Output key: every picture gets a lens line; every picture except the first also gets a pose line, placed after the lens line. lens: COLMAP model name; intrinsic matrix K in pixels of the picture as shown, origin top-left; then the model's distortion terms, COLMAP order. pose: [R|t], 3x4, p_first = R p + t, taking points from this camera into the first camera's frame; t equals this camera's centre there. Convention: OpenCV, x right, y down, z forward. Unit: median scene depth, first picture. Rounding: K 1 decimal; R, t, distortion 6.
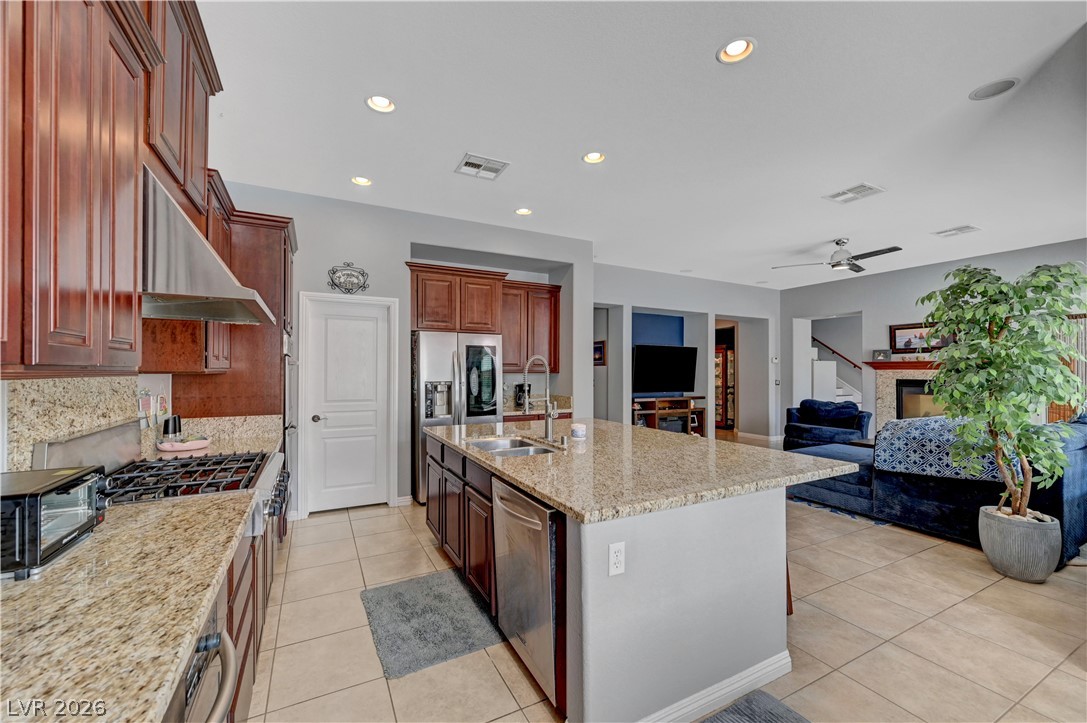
lens RADIAL K [[440.7, 0, 551.2], [0, 440.7, 363.3], [0, 0, 1]] dist [-0.001952, 0.000171]
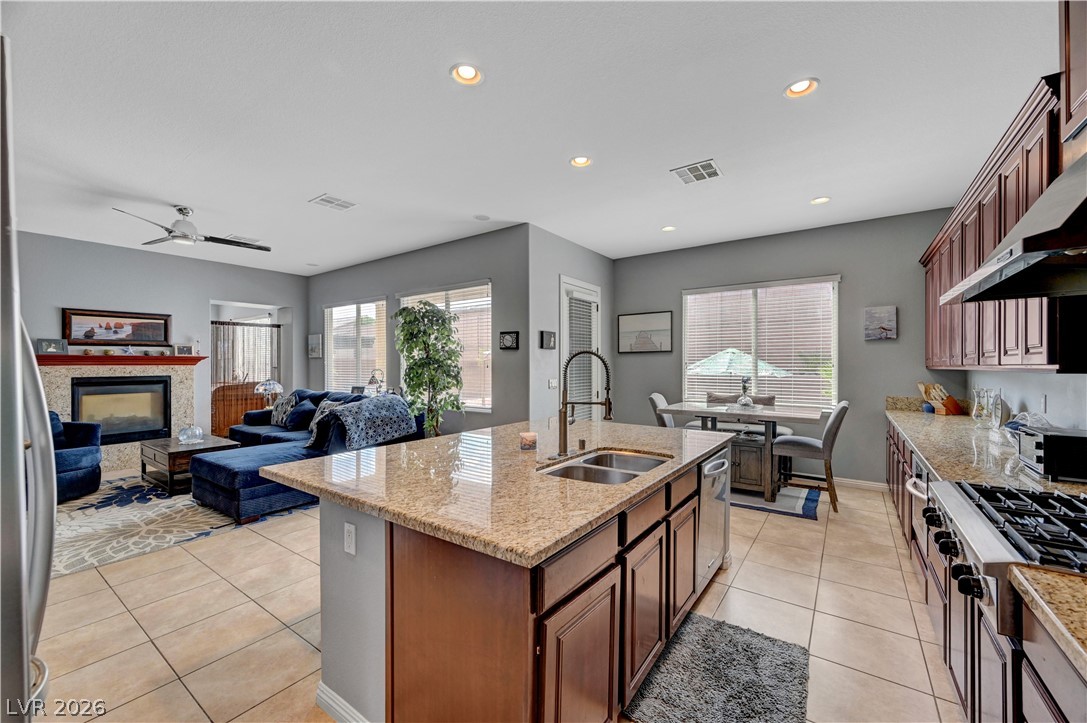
lens RADIAL K [[440.7, 0, 534.9], [0, 440.7, 363.1], [0, 0, 1]] dist [-0.001952, 0.000171]
pose [[-0.439775, 0.000816, 0.898108, -0.289412], [-0.010822, 0.999922, -0.006207, 0.006217], [-0.898043, -0.012449, -0.439732, 0.595526]]
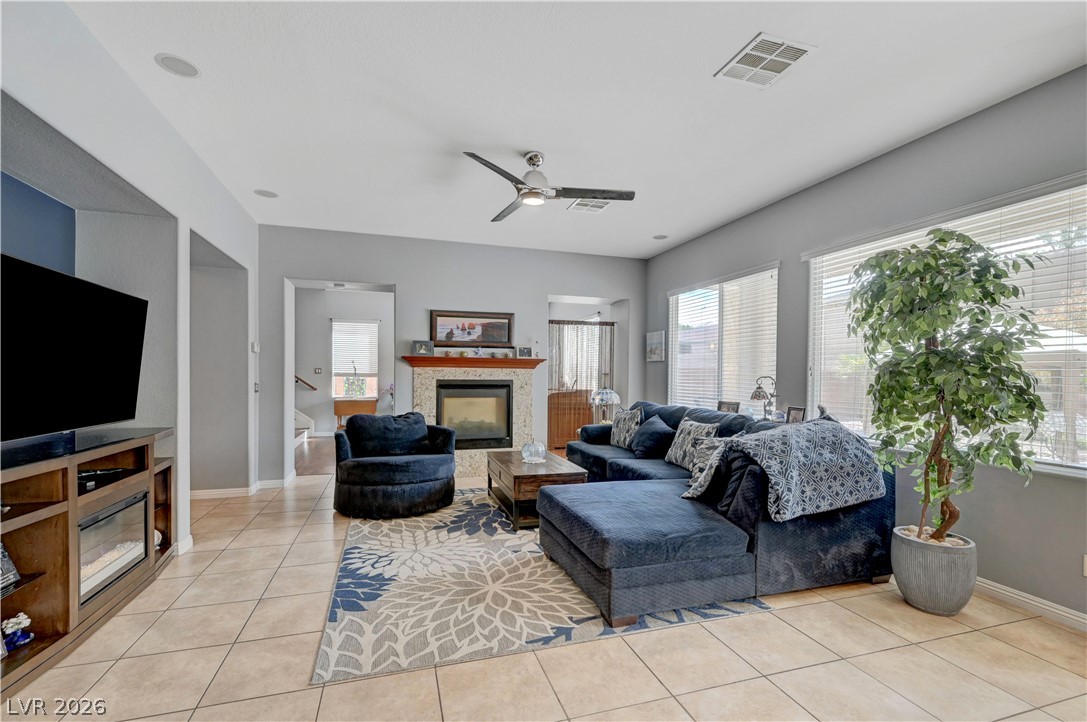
lens RADIAL K [[456.1, 0, 519.2], [0, 456.1, 380.8], [0, 0, 1]] dist [0.000936, 0.000444]
pose [[0.204058, -0.014849, 0.978846, 0.014220], [-0.024349, 0.999499, 0.020238, 0.018441], [-0.978656, -0.027964, 0.203594, 0.682931]]
